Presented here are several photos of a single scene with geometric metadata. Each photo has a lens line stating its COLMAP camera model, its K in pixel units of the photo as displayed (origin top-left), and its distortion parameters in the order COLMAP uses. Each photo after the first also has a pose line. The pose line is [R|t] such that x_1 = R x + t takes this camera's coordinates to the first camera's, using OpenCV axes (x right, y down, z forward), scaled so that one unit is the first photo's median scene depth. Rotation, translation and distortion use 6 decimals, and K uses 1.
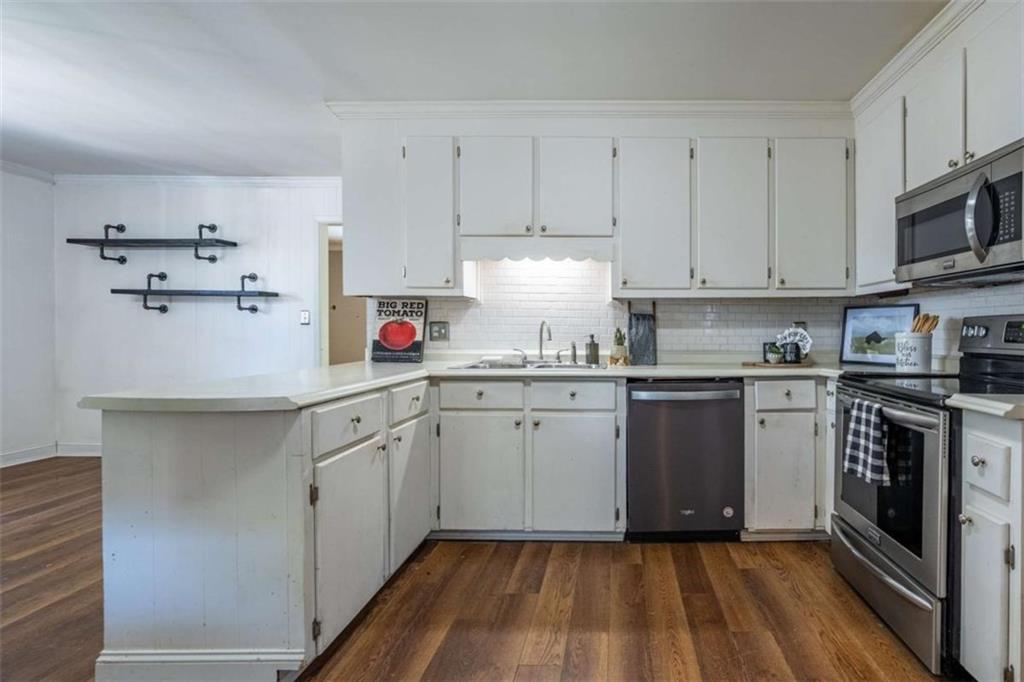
lens RADIAL K [[501.1, 0, 620.8], [0, 501.1, 338.7], [0, 0, 1]] dist [-0.005837, 0.002979]
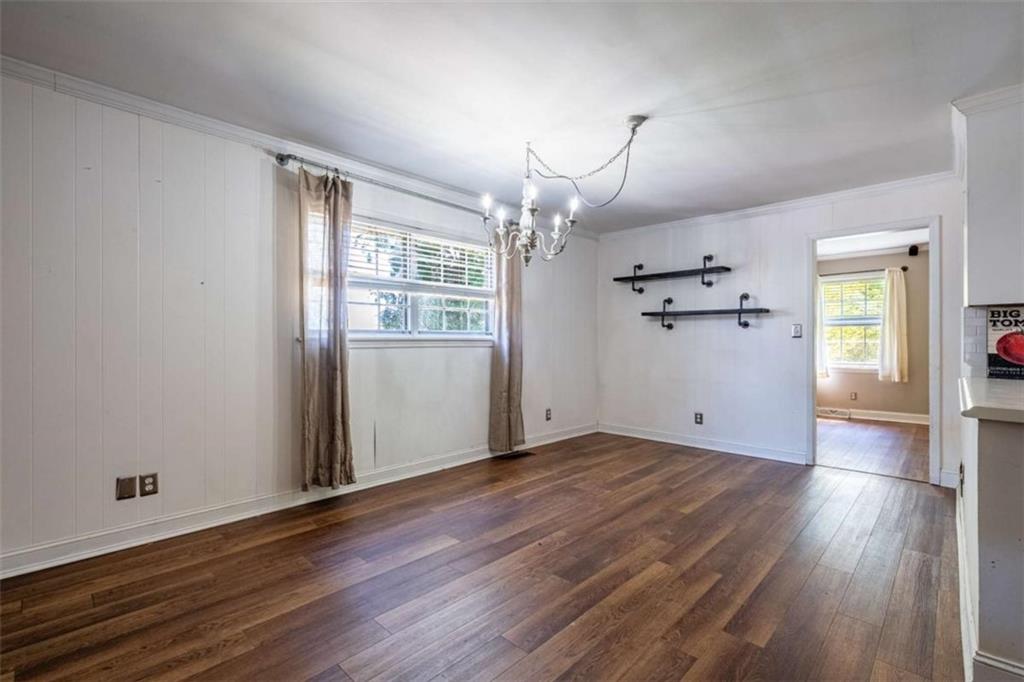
lens RADIAL K [[465.9, 0, 512.6], [0, 465.9, 347.3], [0, 0, 1]] dist [-0.003278, 0.002362]
pose [[0.722073, 0.003892, -0.691806, -0.566791], [-0.008405, 0.999960, -0.003148, 0.000737], [0.691766, 0.008087, 0.722076, -0.197268]]
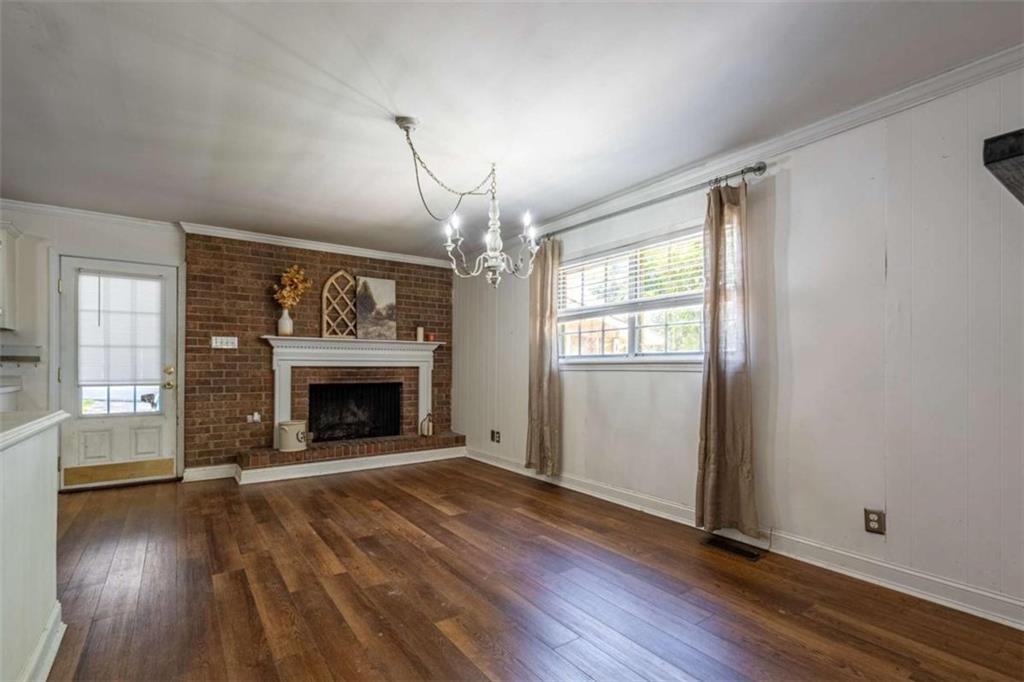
lens RADIAL K [[465.9, 0, 511.3], [0, 465.9, 368.6], [0, 0, 1]] dist [-0.003278, 0.002362]
pose [[-0.816317, -0.003568, -0.577593, -0.696760], [-0.014227, 0.999802, 0.013931, -0.020924], [0.577429, 0.019590, -0.816206, 1.443234]]
